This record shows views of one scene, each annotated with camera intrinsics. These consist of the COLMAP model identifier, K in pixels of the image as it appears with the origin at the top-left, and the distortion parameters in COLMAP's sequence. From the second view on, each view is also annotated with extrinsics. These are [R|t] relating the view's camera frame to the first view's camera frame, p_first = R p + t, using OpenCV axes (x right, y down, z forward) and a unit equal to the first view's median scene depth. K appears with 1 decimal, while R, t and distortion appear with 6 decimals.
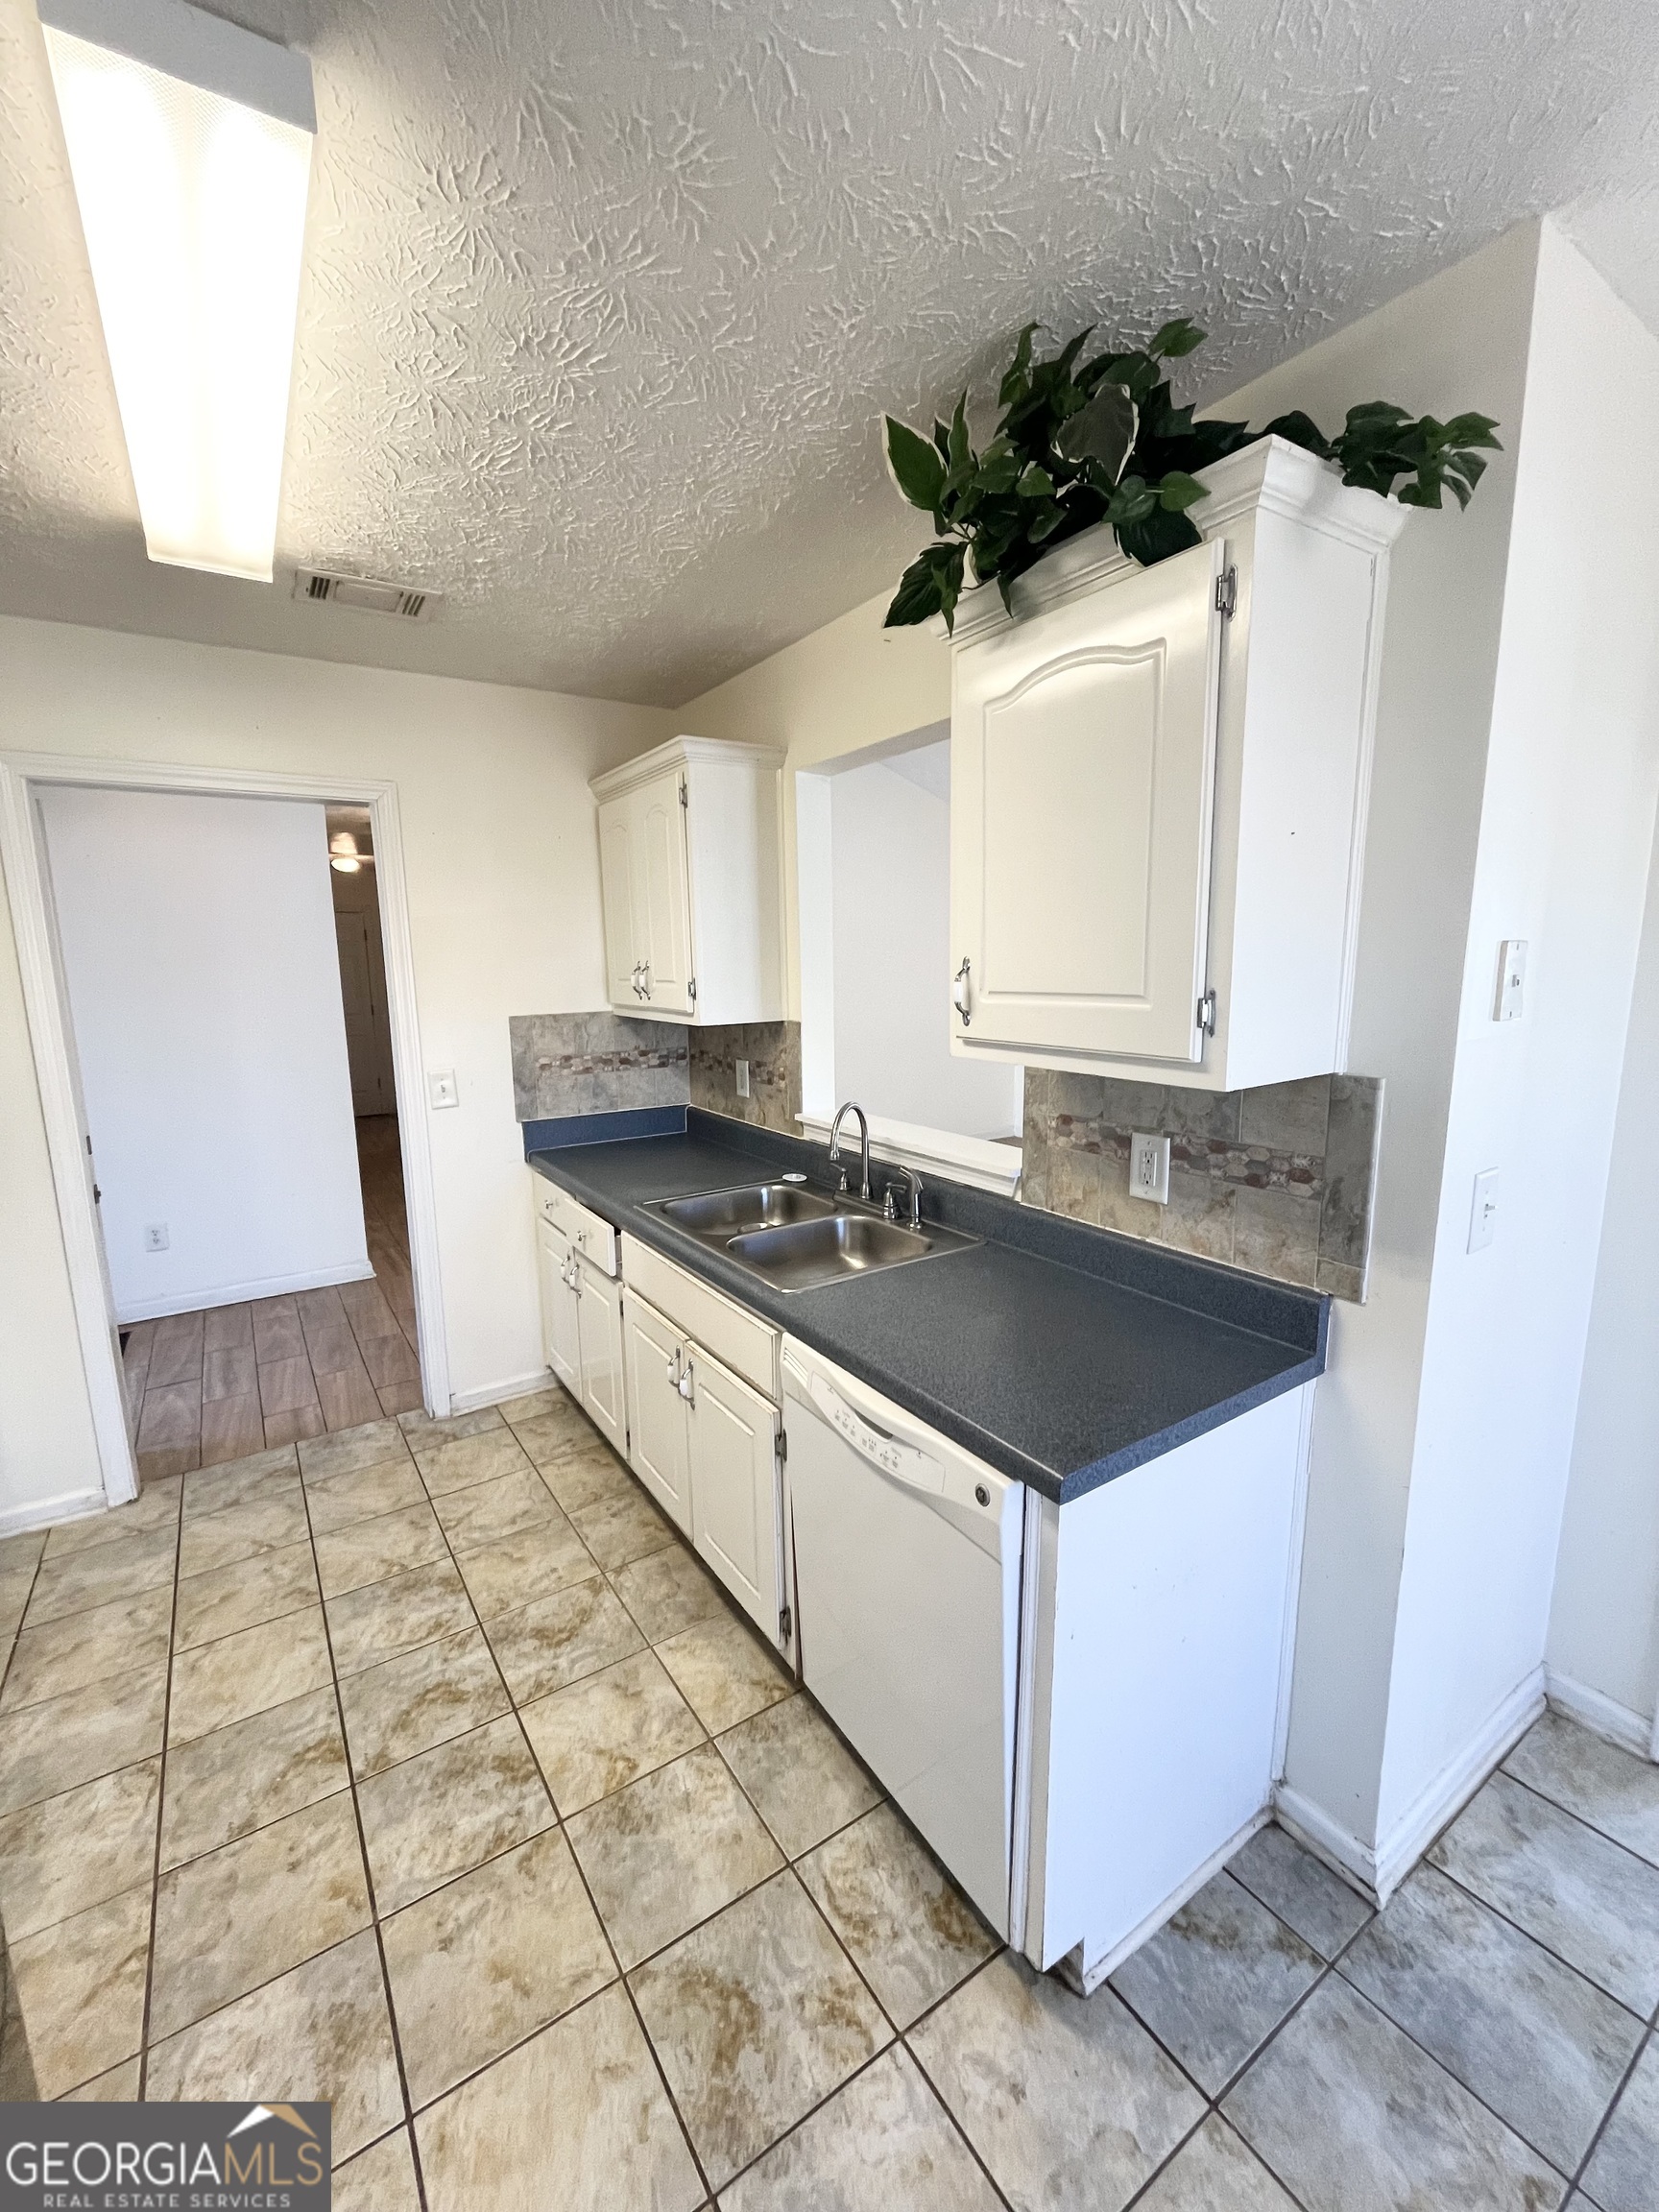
lens RADIAL K [[888.6, 0, 826.3], [0, 888.6, 1102.7], [0, 0, 1]] dist [-0.005254, 0.000531]
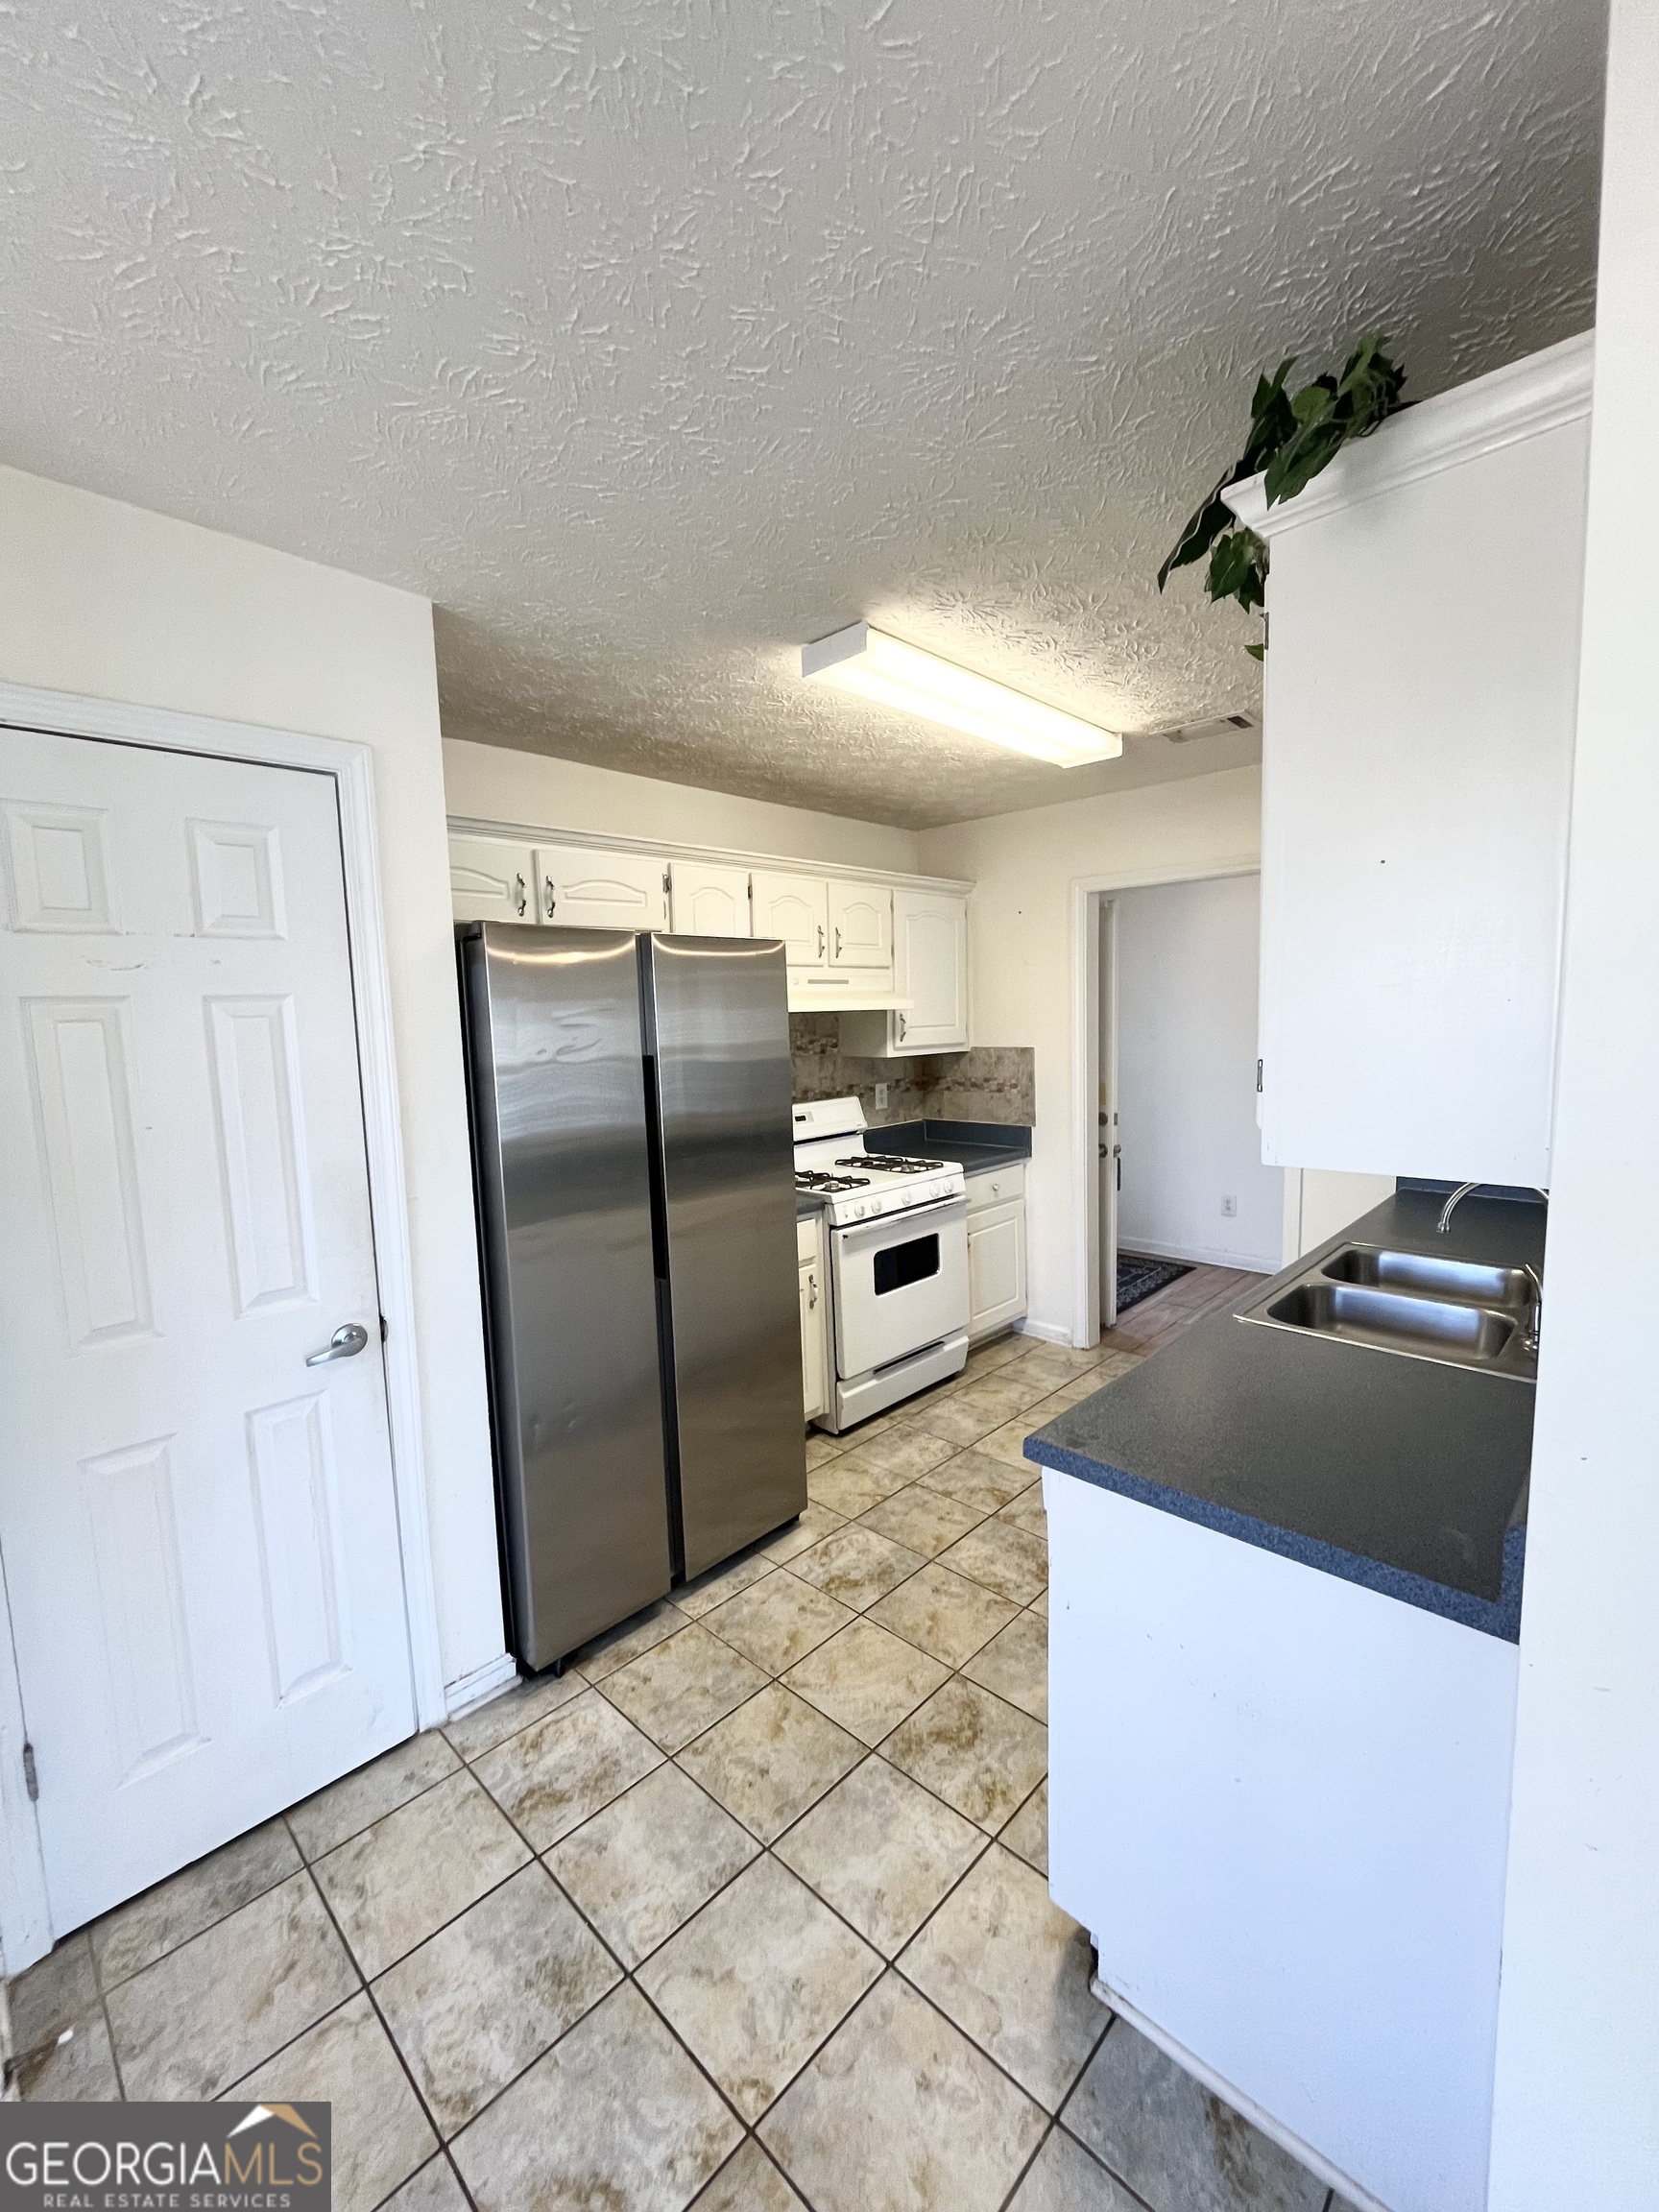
lens RADIAL K [[888.6, 0, 831.2], [0, 888.6, 1107.1], [0, 0, 1]] dist [-0.005254, 0.000531]
pose [[0.213421, 0.114073, -0.970278, 0.837225], [-0.134699, 0.987110, 0.086424, -0.059673], [0.967630, 0.112250, 0.226035, 0.254158]]
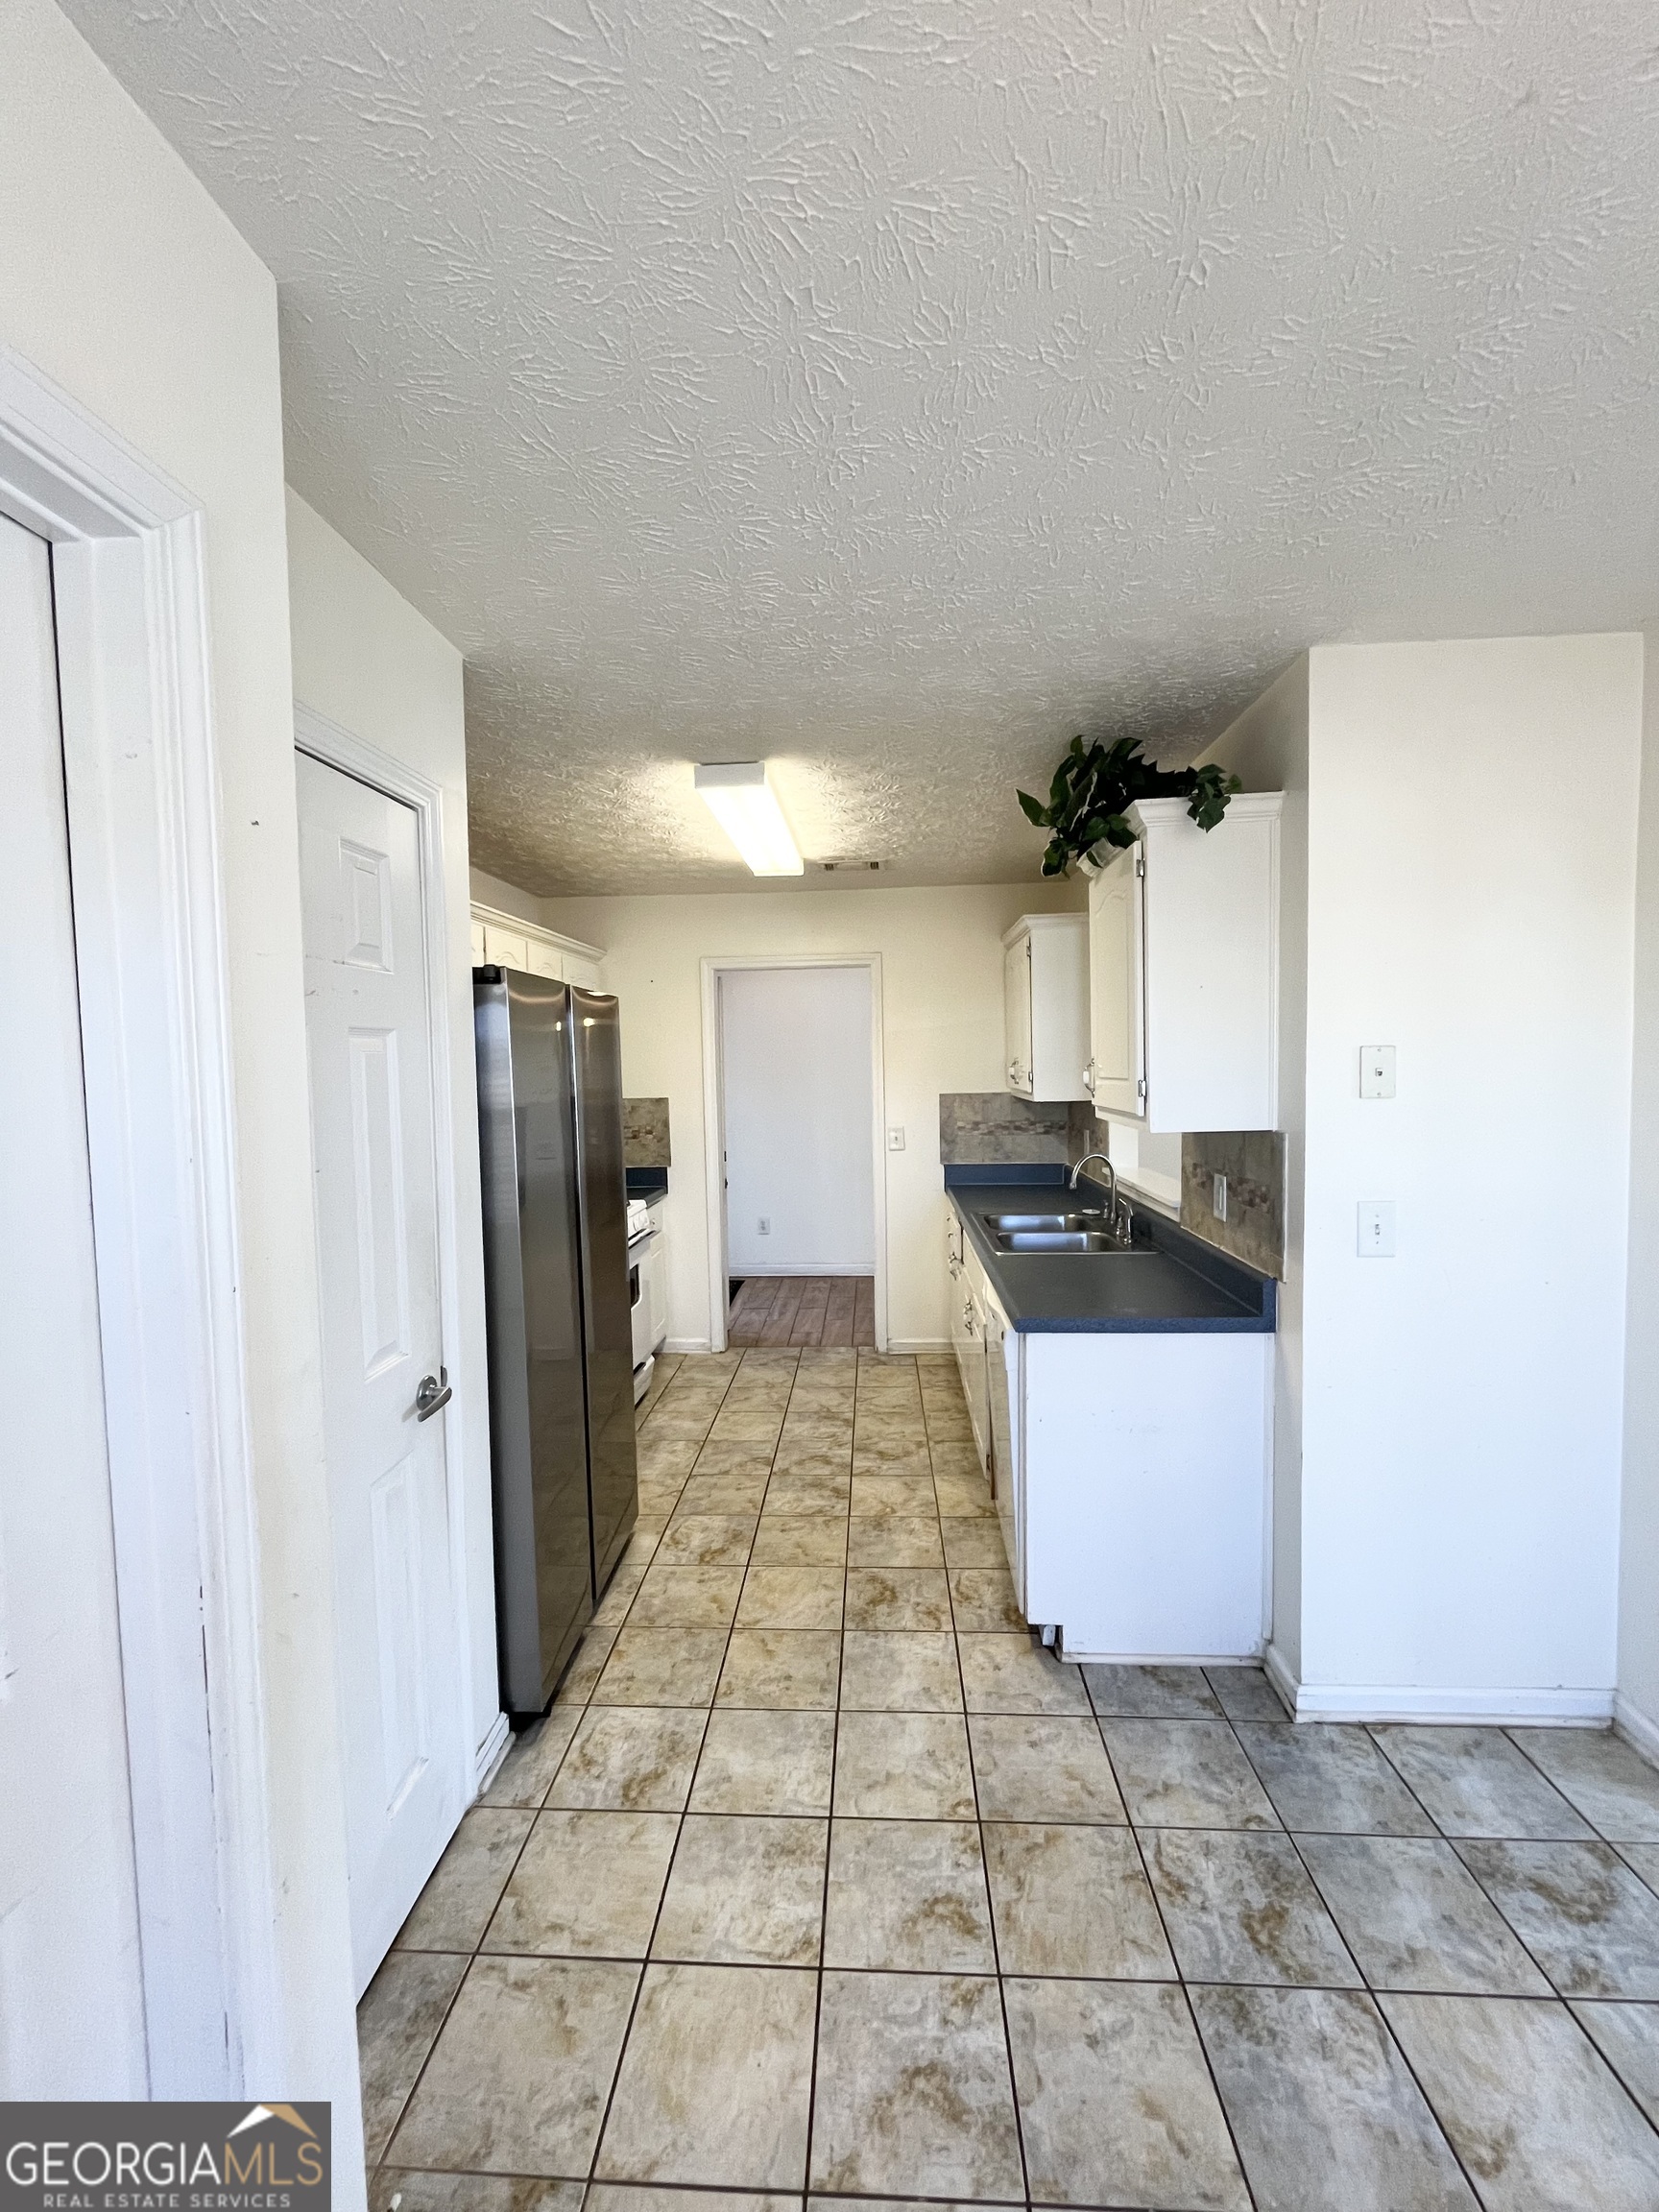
lens RADIAL K [[888.6, 0, 830.8], [0, 888.6, 1107.6], [0, 0, 1]] dist [-0.005254, 0.000531]
pose [[0.799515, 0.032027, -0.599791, 0.685505], [-0.091395, 0.993436, -0.068782, 0.081495], [0.593651, 0.109810, 0.797195, -0.546561]]
